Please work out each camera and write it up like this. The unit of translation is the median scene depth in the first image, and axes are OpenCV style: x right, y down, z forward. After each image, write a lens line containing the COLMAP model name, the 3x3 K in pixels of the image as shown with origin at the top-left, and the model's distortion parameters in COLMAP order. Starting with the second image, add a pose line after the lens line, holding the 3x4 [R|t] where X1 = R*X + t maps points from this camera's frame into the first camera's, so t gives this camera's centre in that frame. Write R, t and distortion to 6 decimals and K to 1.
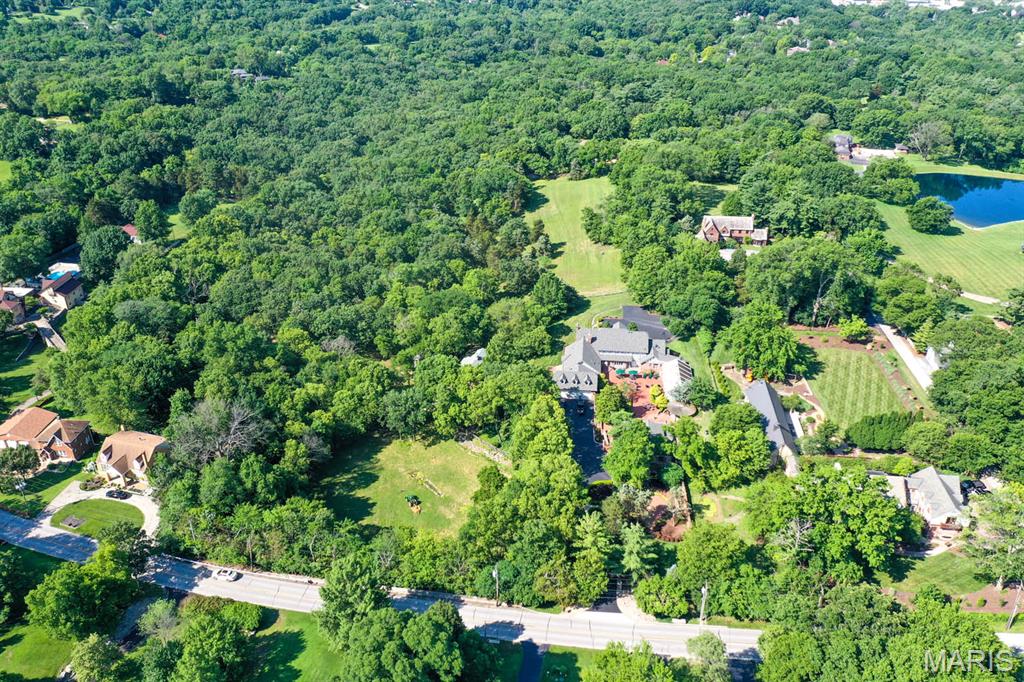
lens RADIAL K [[804.1, 0, 512.0], [0, 804.1, 341.0], [0, 0, 1]] dist [0.003426, 0.004529]
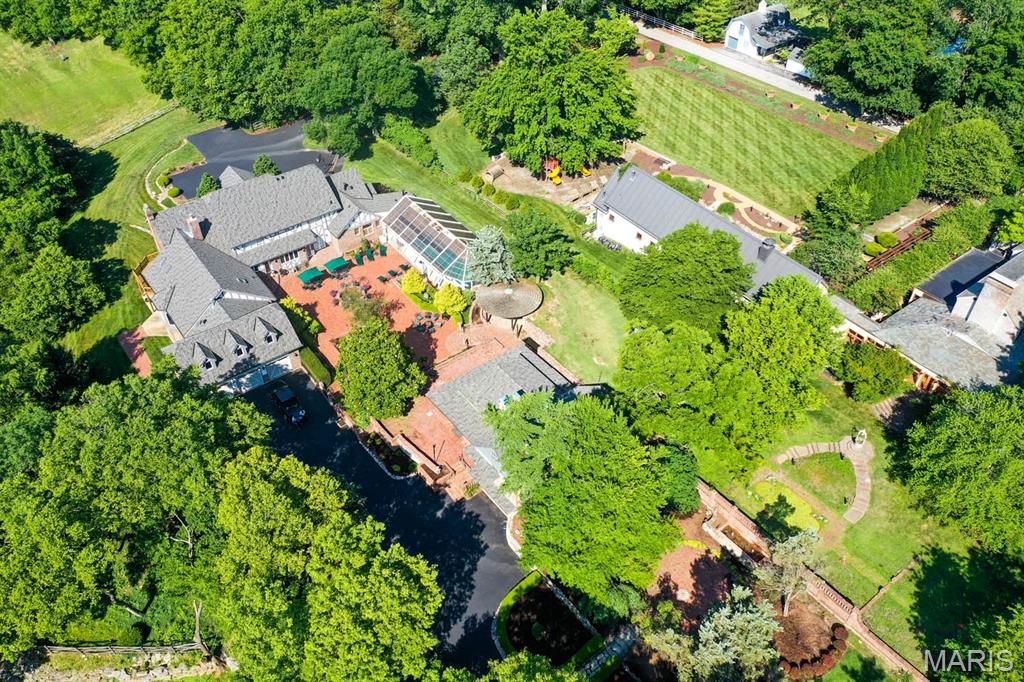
lens RADIAL K [[827.1, 0, 512.0], [0, 827.1, 341.0], [0, 0, 1]] dist [0.011732, 0.007023]
pose [[0.746338, -0.455340, 0.485433, -0.011868], [0.336645, 0.887437, 0.314842, -0.027820], [-0.574152, -0.071560, 0.815616, 0.503894]]
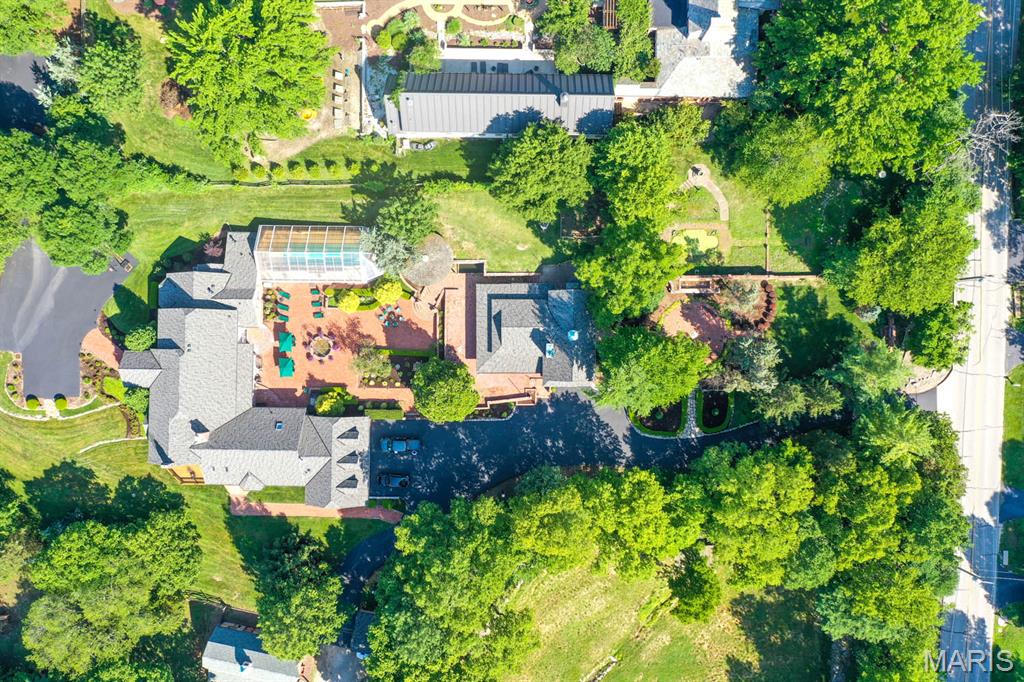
lens RADIAL K [[804.1, 0, 512.0], [0, 804.1, 341.0], [0, 0, 1]] dist [0.003426, 0.004529]
pose [[-0.075444, -0.997085, 0.011364, 0.117585], [0.497771, -0.027784, 0.866863, -0.278437], [-0.864021, 0.071057, 0.498417, 0.549411]]
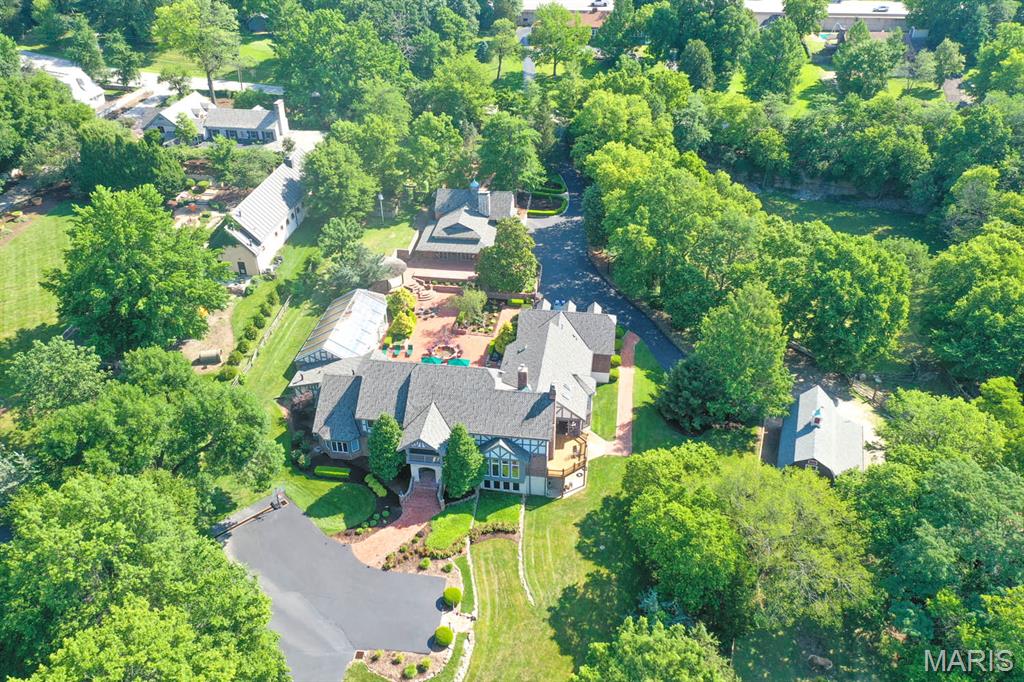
lens RADIAL K [[802.6, 0, 513.4], [0, 802.6, 341.3], [0, 0, 1]] dist [0.002708, -0.000351]
pose [[-0.998666, -0.024778, 0.045296, 0.074629], [0.029182, 0.452850, 0.891109, -0.308633], [-0.042593, 0.891243, -0.451523, 1.030708]]
